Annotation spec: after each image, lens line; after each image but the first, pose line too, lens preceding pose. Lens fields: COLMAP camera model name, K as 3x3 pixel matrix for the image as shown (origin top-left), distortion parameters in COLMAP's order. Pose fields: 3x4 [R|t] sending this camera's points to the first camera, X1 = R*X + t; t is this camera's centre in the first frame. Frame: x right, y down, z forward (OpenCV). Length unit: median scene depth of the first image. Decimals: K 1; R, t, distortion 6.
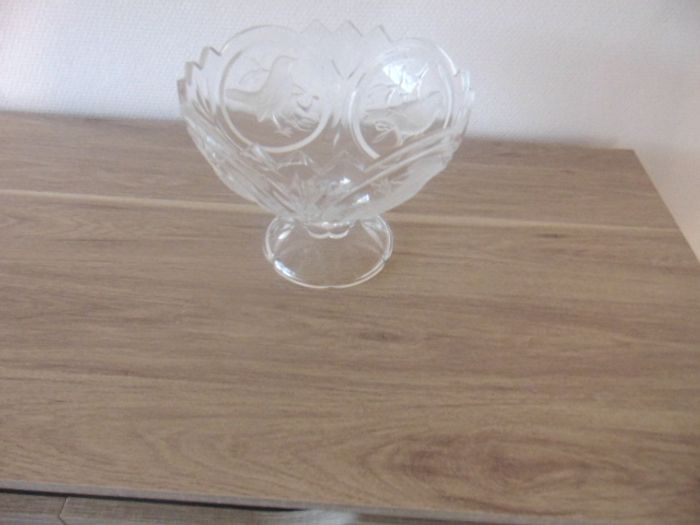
lens RADIAL K [[500.5, 0, 348.5], [0, 500.5, 242.5], [0, 0, 1]] dist [-0.008418, 0.017553]
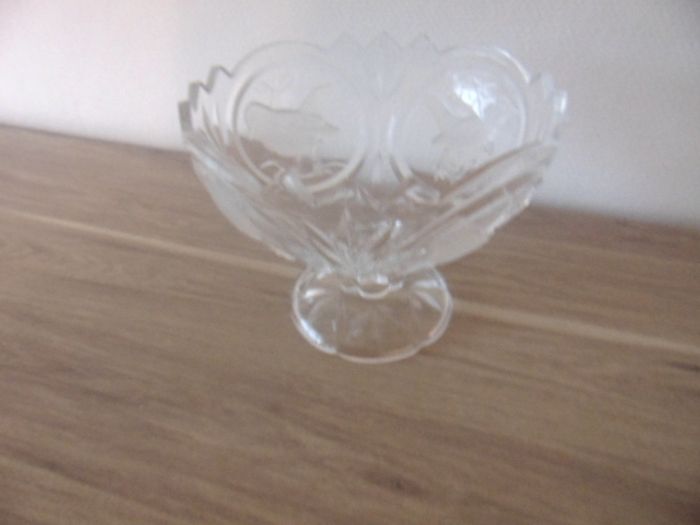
lens RADIAL K [[500.5, 0, 356.2], [0, 500.5, 258.9], [0, 0, 1]] dist [-0.008418, 0.017553]
pose [[0.968858, 0.122739, -0.215055, 0.118899], [-0.139267, 0.988222, -0.063411, -0.063029], [0.204739, 0.091386, 0.974541, 0.286562]]
